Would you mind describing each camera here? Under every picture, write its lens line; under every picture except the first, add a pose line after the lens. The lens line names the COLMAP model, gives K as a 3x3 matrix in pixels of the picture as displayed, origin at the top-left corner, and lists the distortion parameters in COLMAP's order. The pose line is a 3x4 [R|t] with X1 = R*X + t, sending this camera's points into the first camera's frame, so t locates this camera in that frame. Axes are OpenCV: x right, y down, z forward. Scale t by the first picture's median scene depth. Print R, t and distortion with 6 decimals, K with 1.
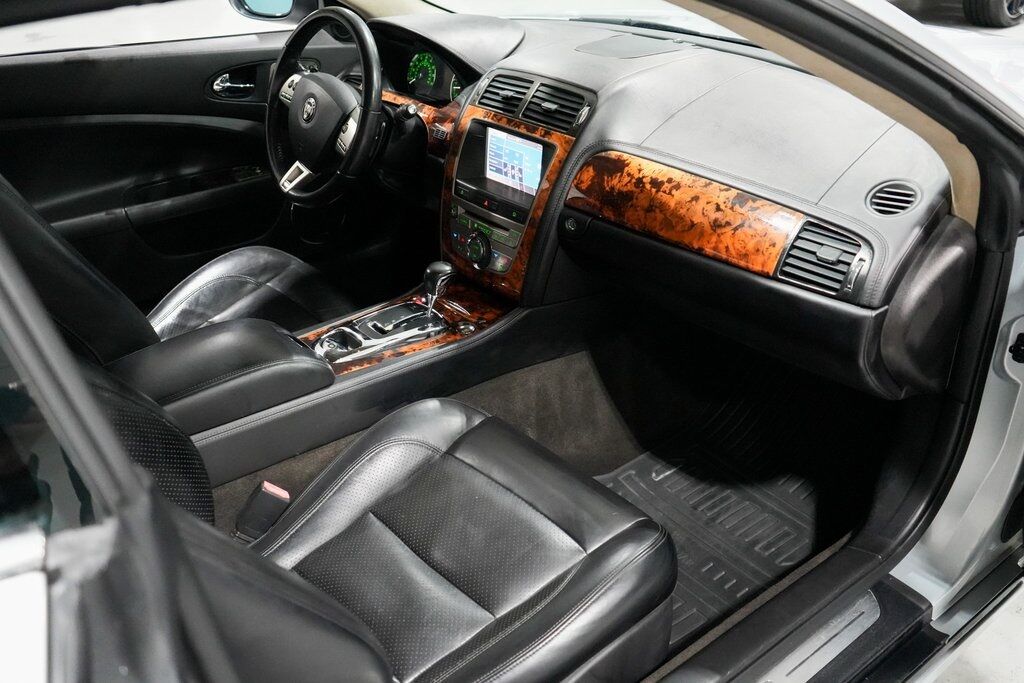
lens RADIAL K [[914.1, 0, 512.0], [0, 914.1, 341.5], [0, 0, 1]] dist [-0.002989, -0.001371]
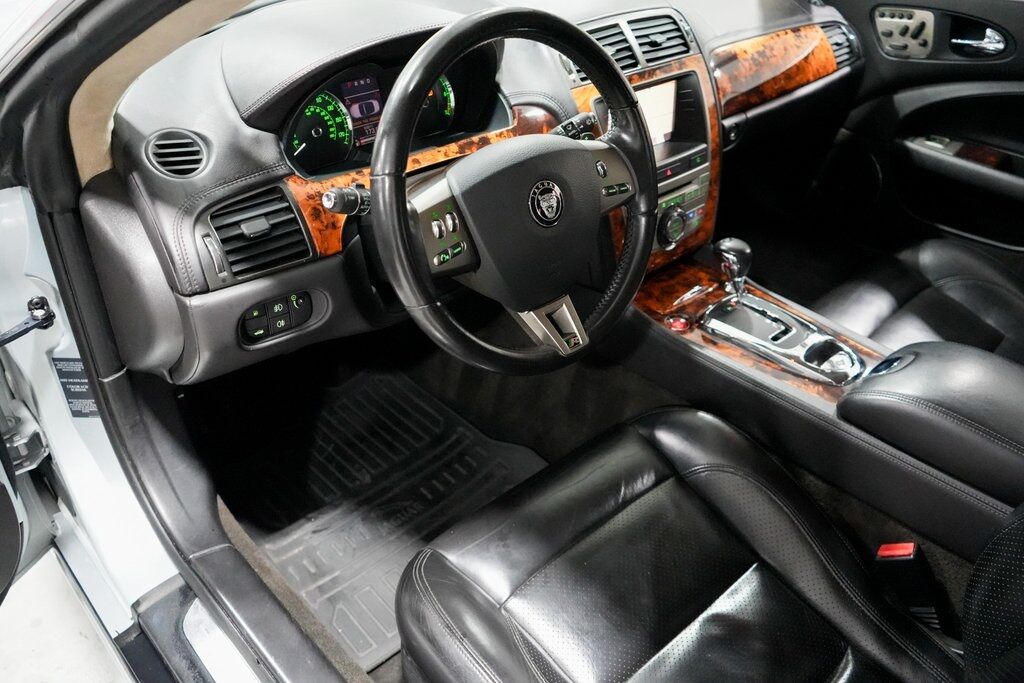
lens RADIAL K [[832.2, 0, 512.0], [0, 832.2, 341.5], [0, 0, 1]] dist [-0.003784, 0.006218]
pose [[-0.065870, -0.557401, 0.827626, -0.787480], [0.450246, 0.723586, 0.523165, -0.535873], [-0.890472, 0.407096, 0.203305, 1.093209]]
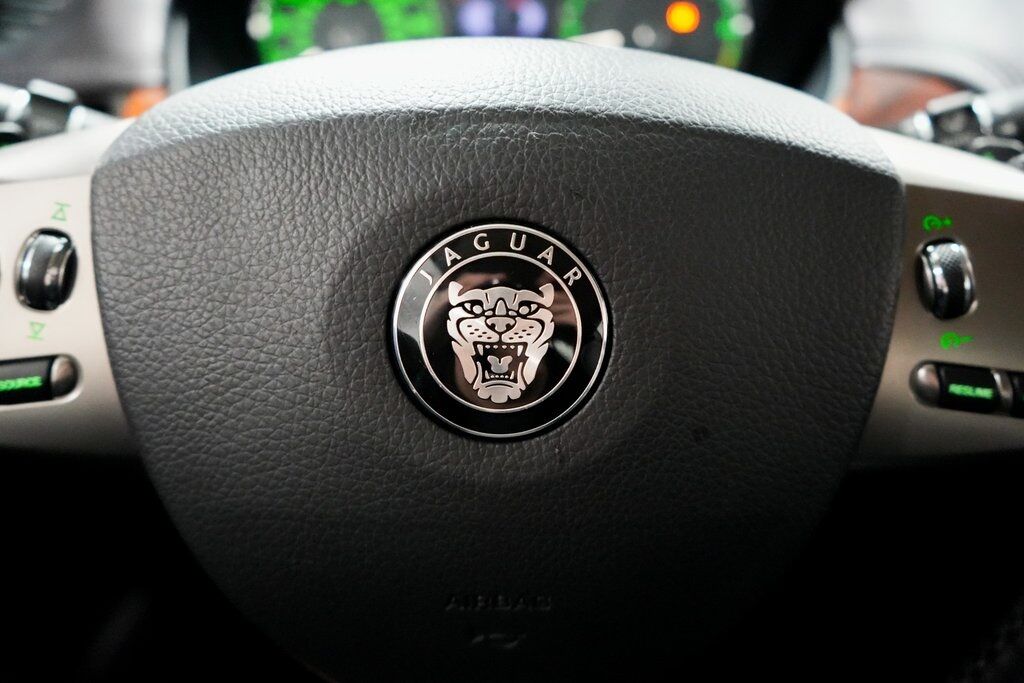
lens RADIAL K [[832.2, 0, 512.0], [0, 832.2, 341.5], [0, 0, 1]] dist [-0.003784, 0.006218]
pose [[0.619218, -0.387144, 0.683146, -0.338981], [0.365079, 0.912200, 0.186035, -0.312209], [-0.695188, 0.134206, 0.706189, 1.063525]]
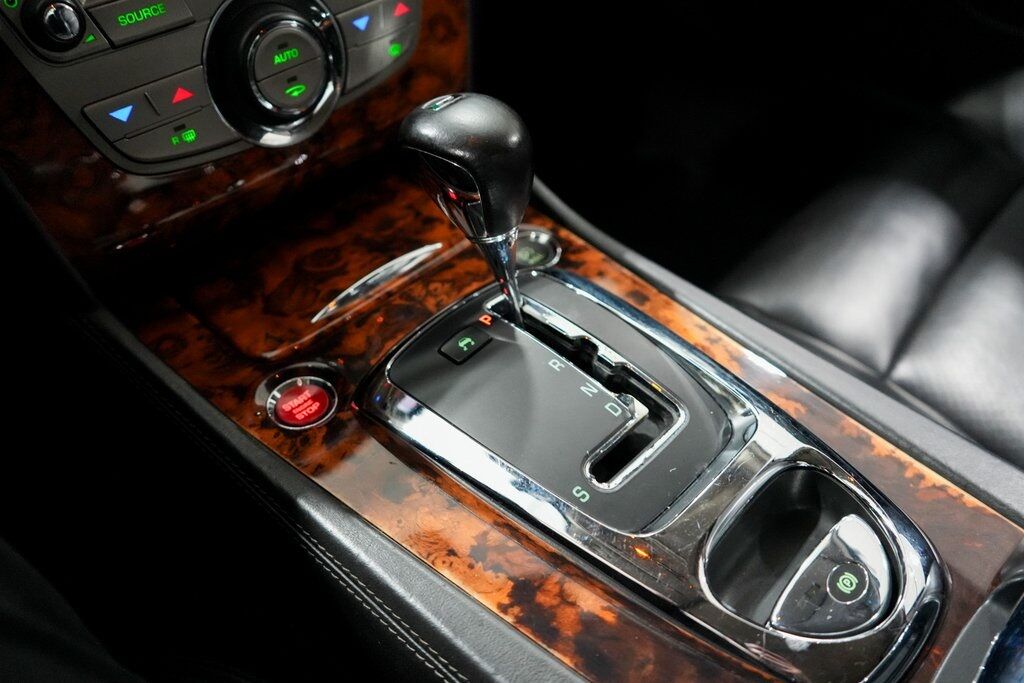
lens RADIAL K [[832.2, 0, 512.0], [0, 832.2, 341.5], [0, 0, 1]] dist [-0.003784, 0.006218]
pose [[-0.125919, -0.678377, 0.723843, -0.285507], [0.474811, 0.599437, 0.644383, -0.186385], [-0.871033, 0.424829, 0.246621, 0.986134]]
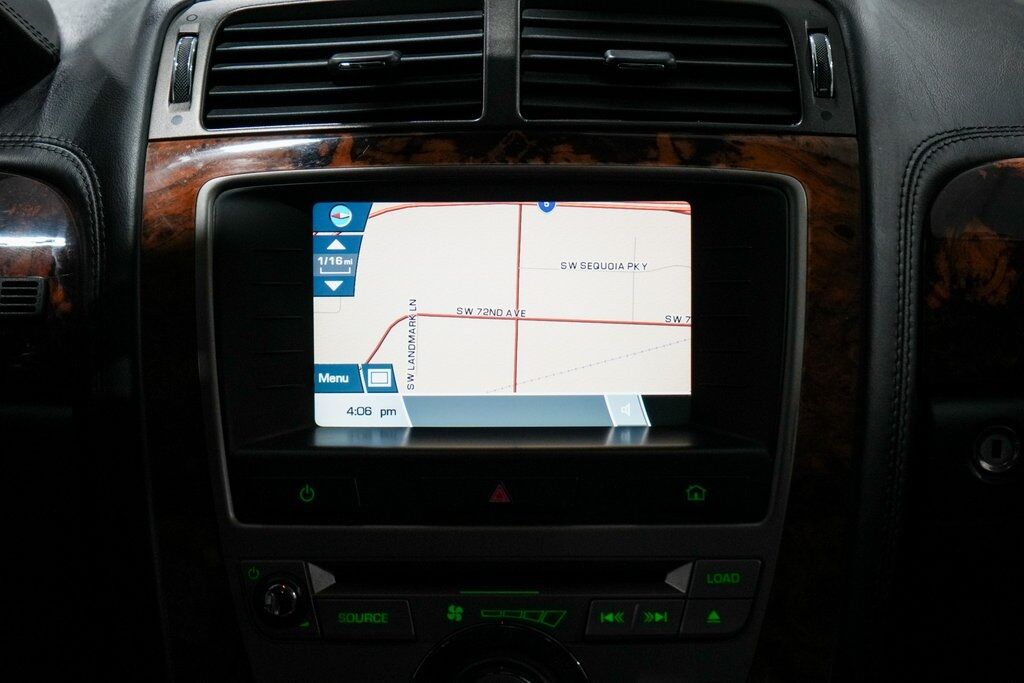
lens RADIAL K [[2136.7, 0, 512.0], [0, 2136.7, 341.5], [0, 0, 1]] dist [-0.104323, 0.168959]
pose [[0.646059, -0.099545, 0.756769, -0.433127], [0.364084, 0.911590, -0.190911, -0.090620], [-0.670859, 0.398867, 0.625183, 0.699007]]
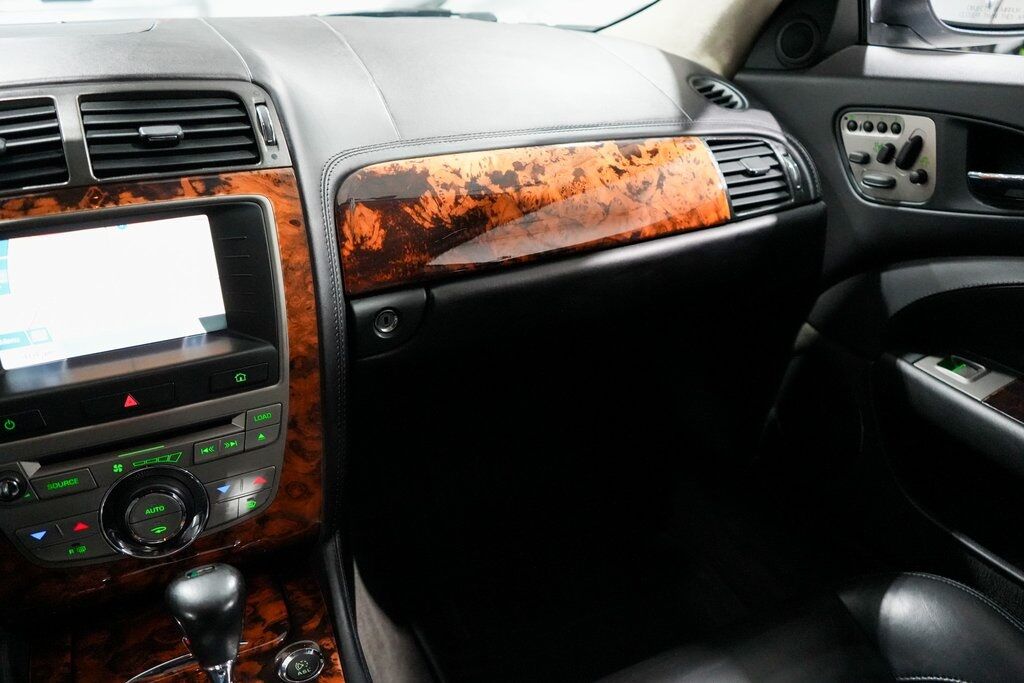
lens RADIAL K [[820.4, 0, 512.0], [0, 820.4, 341.5], [0, 0, 1]] dist [-0.002937, 0.003017]
pose [[0.237275, -0.411395, 0.880031, -0.310009], [0.470548, 0.841206, 0.266375, -0.200951], [-0.849873, 0.350893, 0.393178, 0.745898]]
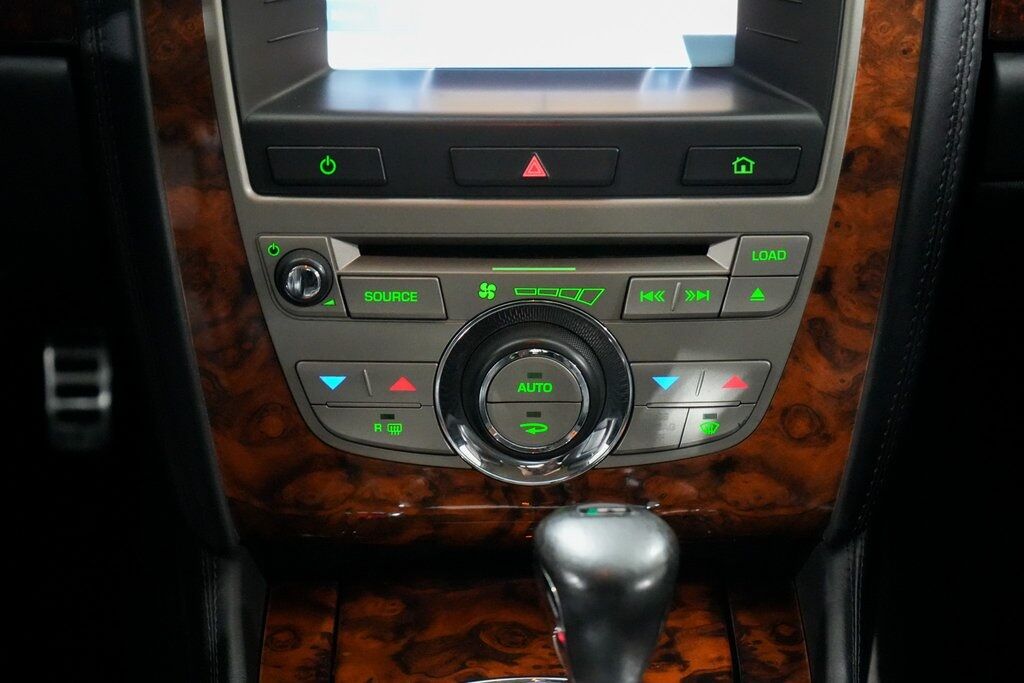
lens RADIAL K [[2136.7, 0, 512.0], [0, 2136.7, 341.5], [0, 0, 1]] dist [-0.104323, 0.168959]
pose [[0.624580, -0.362139, 0.691922, -0.398077], [0.364413, 0.918762, 0.151917, -0.200745], [-0.690727, 0.157261, 0.705809, 0.707681]]
